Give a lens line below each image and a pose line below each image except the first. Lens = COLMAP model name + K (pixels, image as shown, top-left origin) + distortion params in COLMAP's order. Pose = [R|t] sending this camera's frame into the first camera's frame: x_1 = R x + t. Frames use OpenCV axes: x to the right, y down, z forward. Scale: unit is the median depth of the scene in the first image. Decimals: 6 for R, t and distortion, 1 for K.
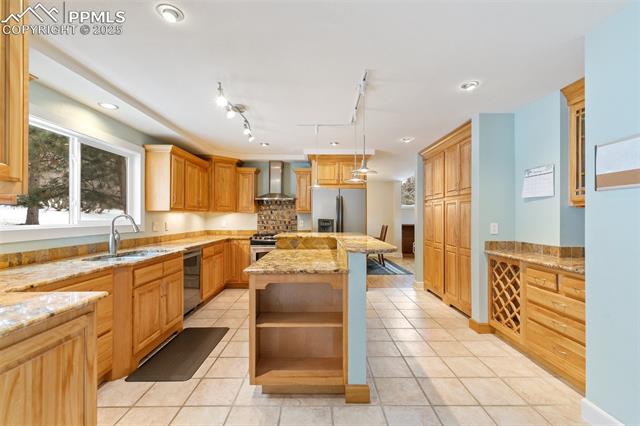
lens RADIAL K [[286.7, 0, 320.1], [0, 286.7, 216.0], [0, 0, 1]] dist [0.010749, -0.002557]
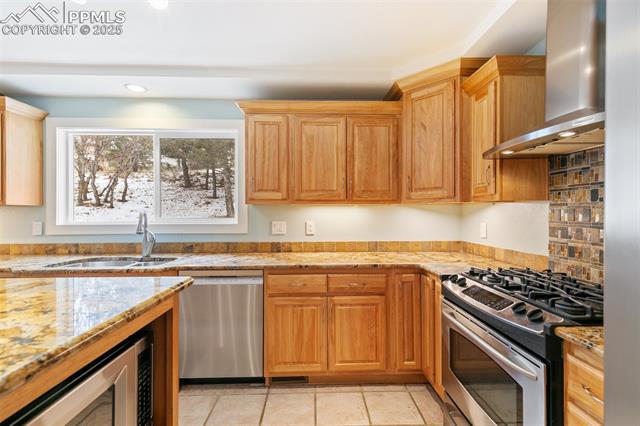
lens RADIAL K [[286.7, 0, 322.5], [0, 286.7, 213.5], [0, 0, 1]] dist [0.010749, -0.002557]
pose [[0.026777, 0.000780, -0.999641, 0.139972], [0.005778, 0.999983, 0.000935, 0.003309], [0.999625, -0.005800, 0.026772, 1.358586]]
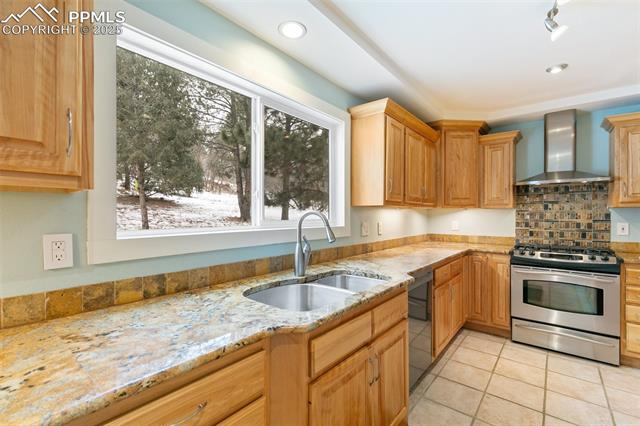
lens RADIAL K [[286.7, 0, 322.4], [0, 286.7, 214.2], [0, 0, 1]] dist [0.010749, -0.002557]
pose [[0.772808, -0.000880, -0.634639, -0.269589], [0.001364, 0.999999, 0.000274, 0.000823], [0.634638, -0.001078, 0.772809, 0.507381]]
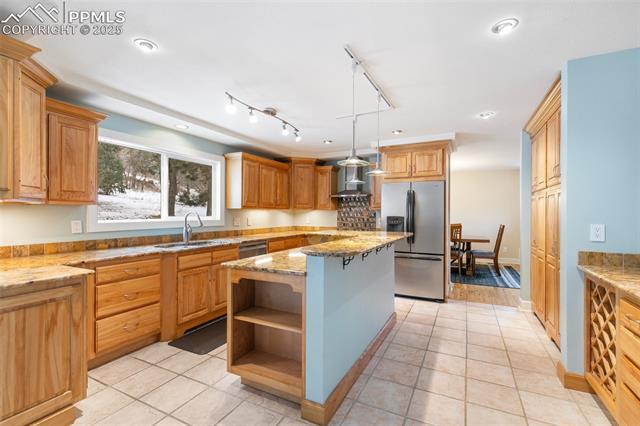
lens RADIAL K [[286.7, 0, 320.8], [0, 286.7, 213.2], [0, 0, 1]] dist [0.010749, -0.002557]
pose [[0.888924, 0.000910, -0.458053, 0.348088], [-0.000761, 1.000000, 0.000508, -0.000133], [0.458054, -0.000103, 0.888924, 0.133998]]
